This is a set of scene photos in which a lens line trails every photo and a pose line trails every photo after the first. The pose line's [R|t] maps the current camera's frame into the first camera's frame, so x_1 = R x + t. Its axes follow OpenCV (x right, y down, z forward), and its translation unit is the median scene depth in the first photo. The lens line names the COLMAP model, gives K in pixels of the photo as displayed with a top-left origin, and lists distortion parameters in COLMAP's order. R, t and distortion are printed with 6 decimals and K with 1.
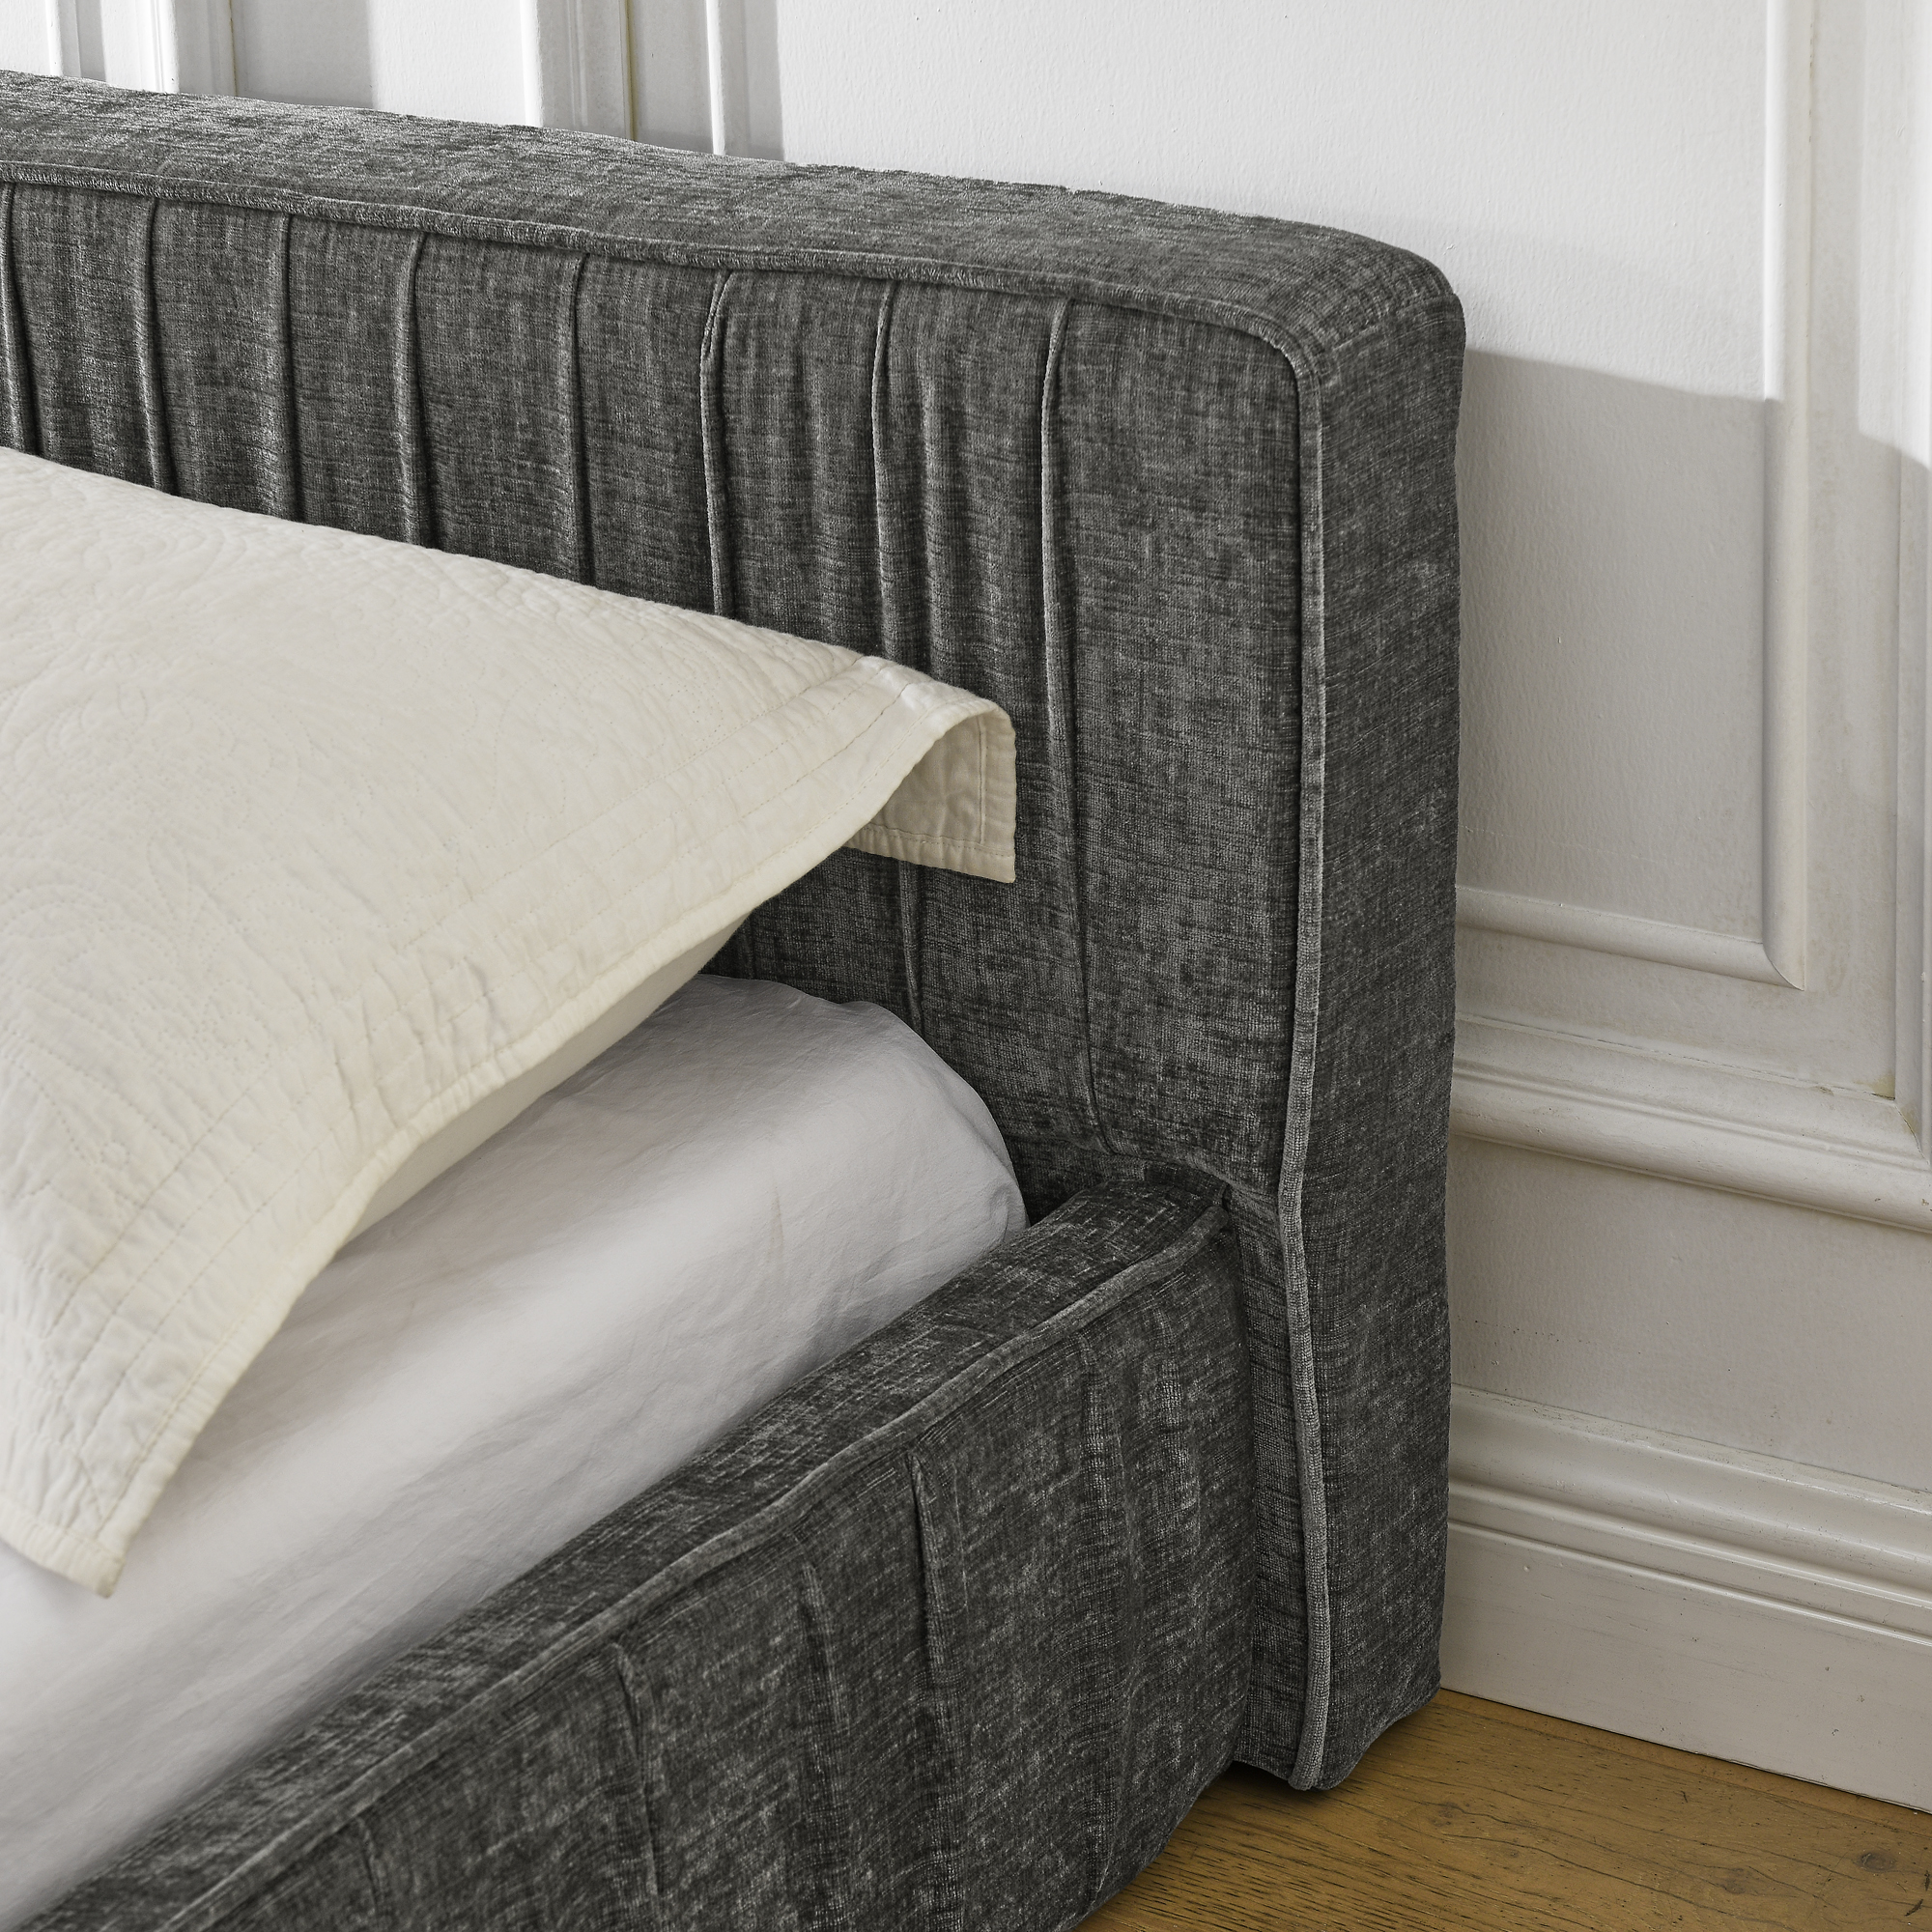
lens RADIAL K [[5435.5, 0, 971.8], [0, 5435.5, 964.5], [0, 0, 1]] dist [0.222420, 0.000000]
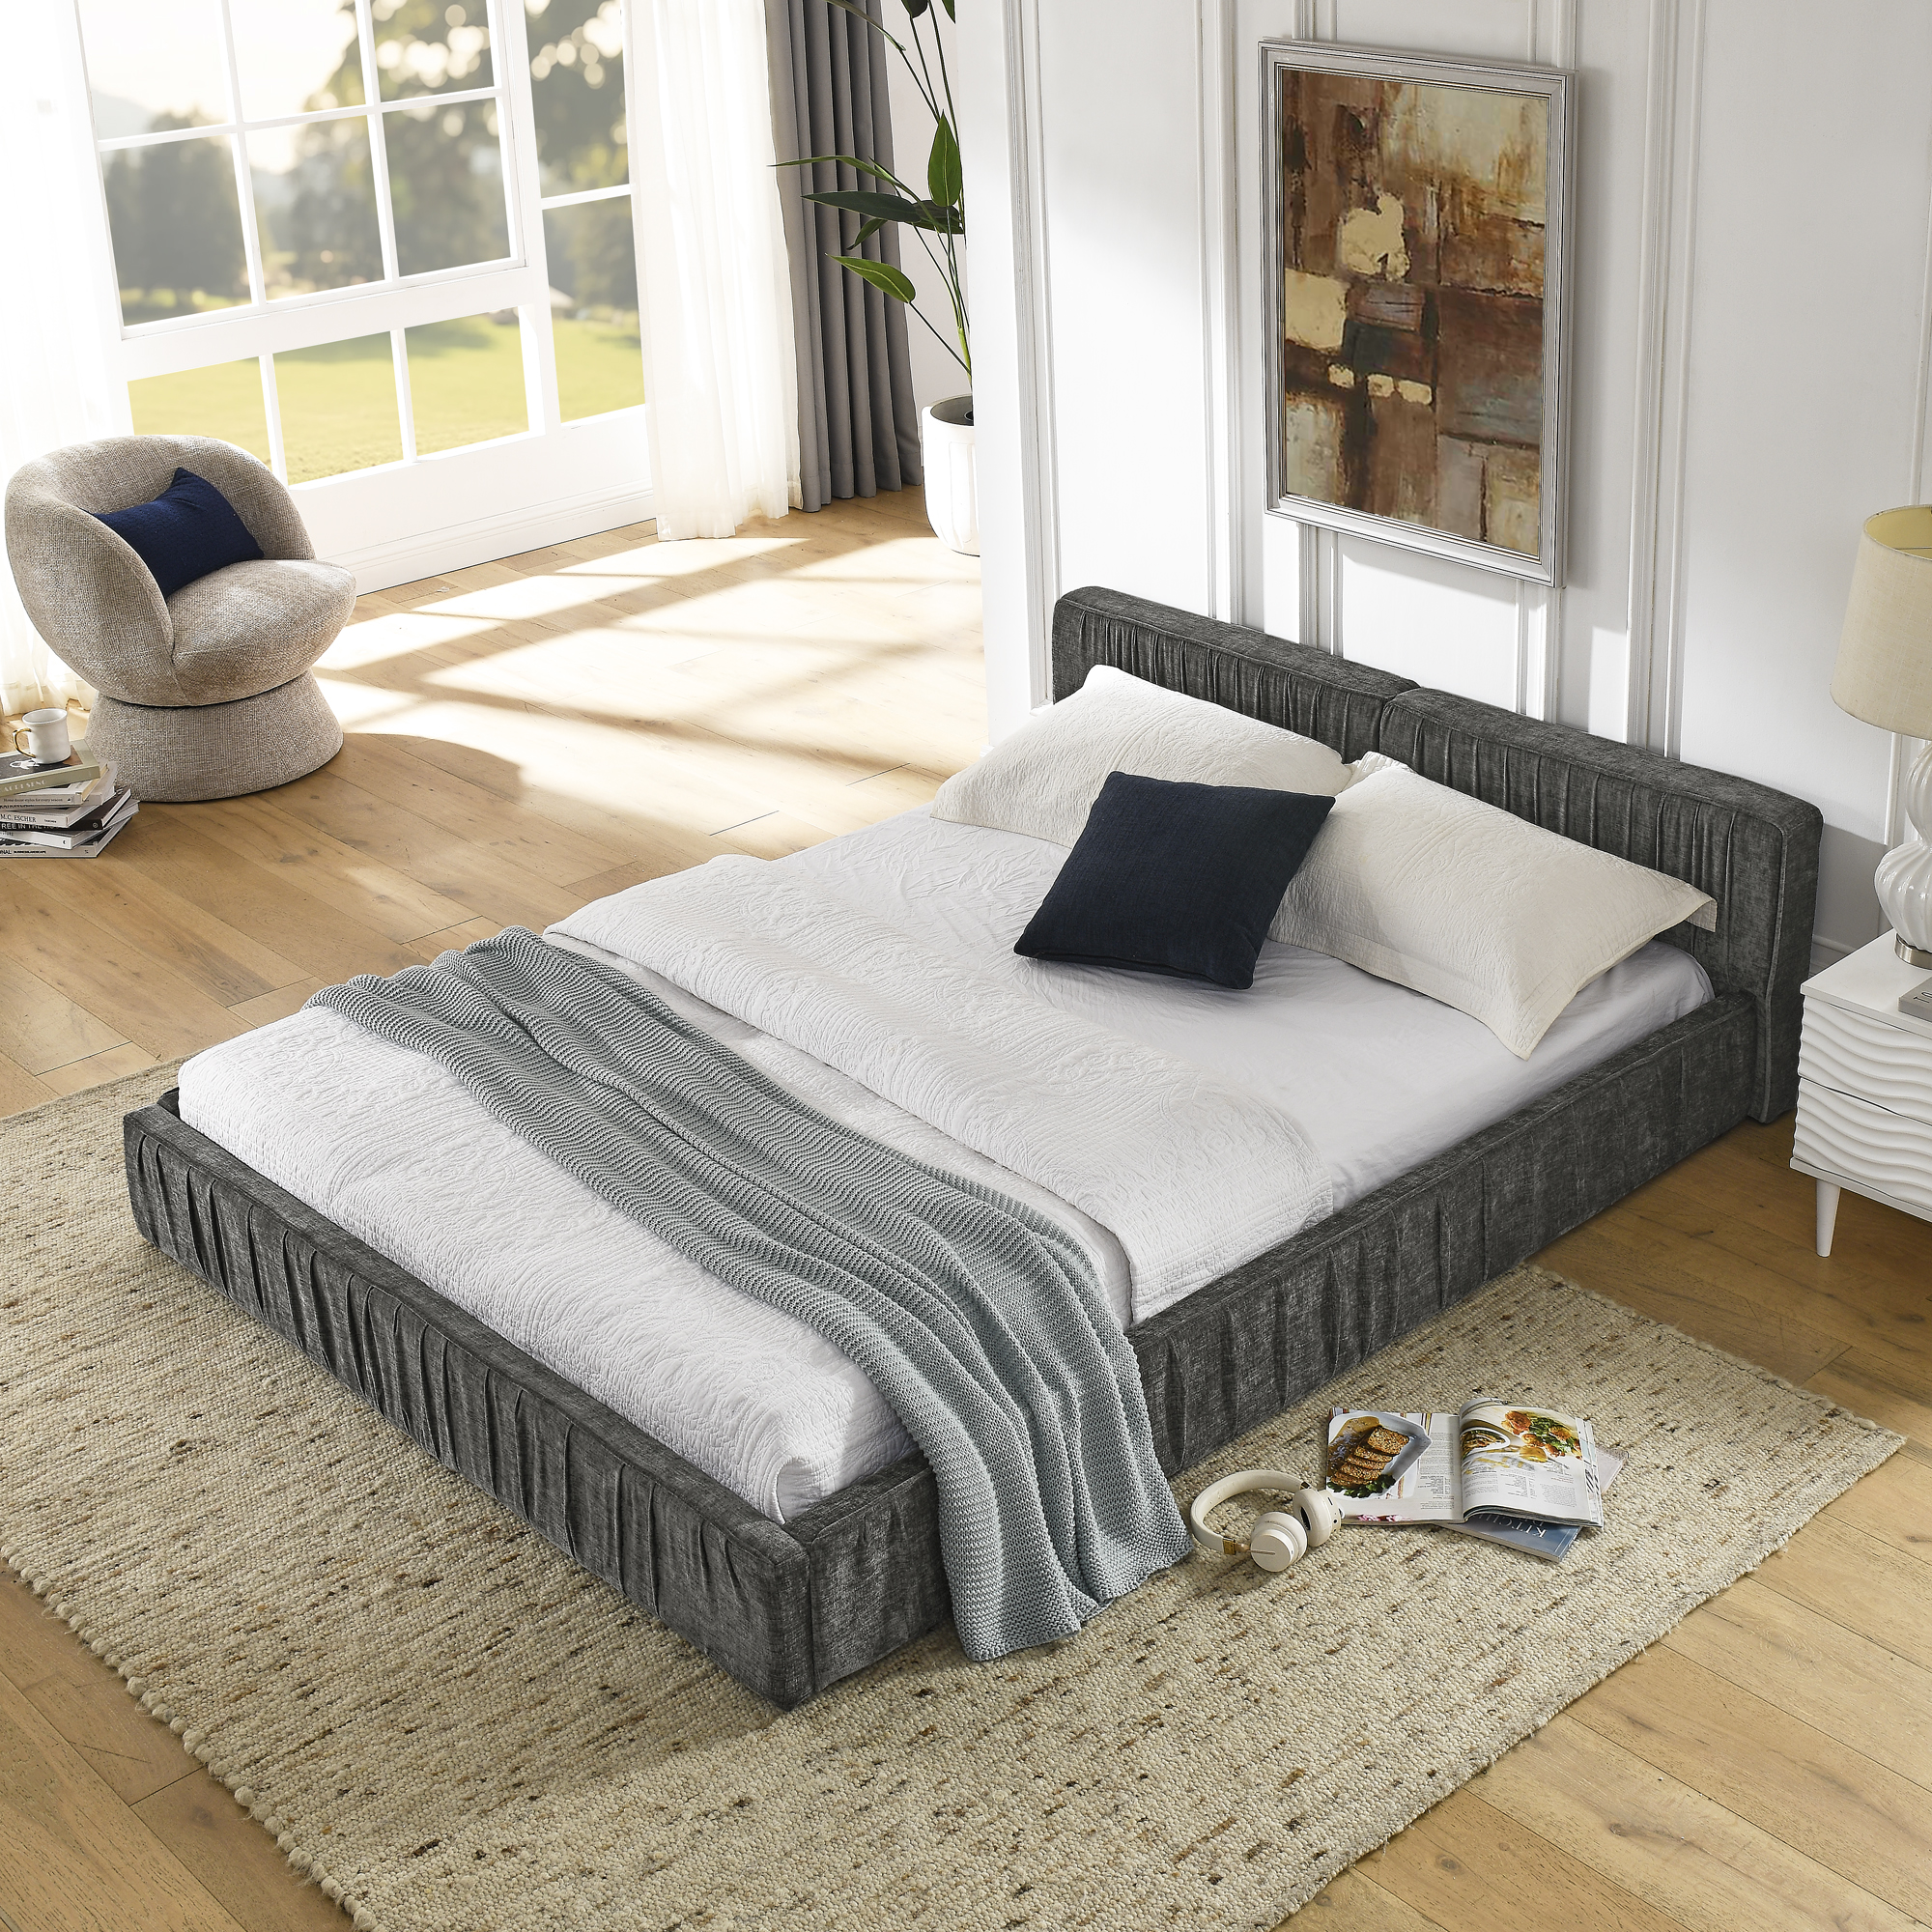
lens RADIAL K [[3299.5, 0, 975.3], [0, 3299.5, 966.7], [0, 0, 1]] dist [0.064047, 0.000000]
pose [[0.966540, 0.089140, -0.240529, 0.082573], [-0.065070, 0.992210, 0.106234, -0.251012], [0.248125, -0.087028, 0.964811, -1.985944]]
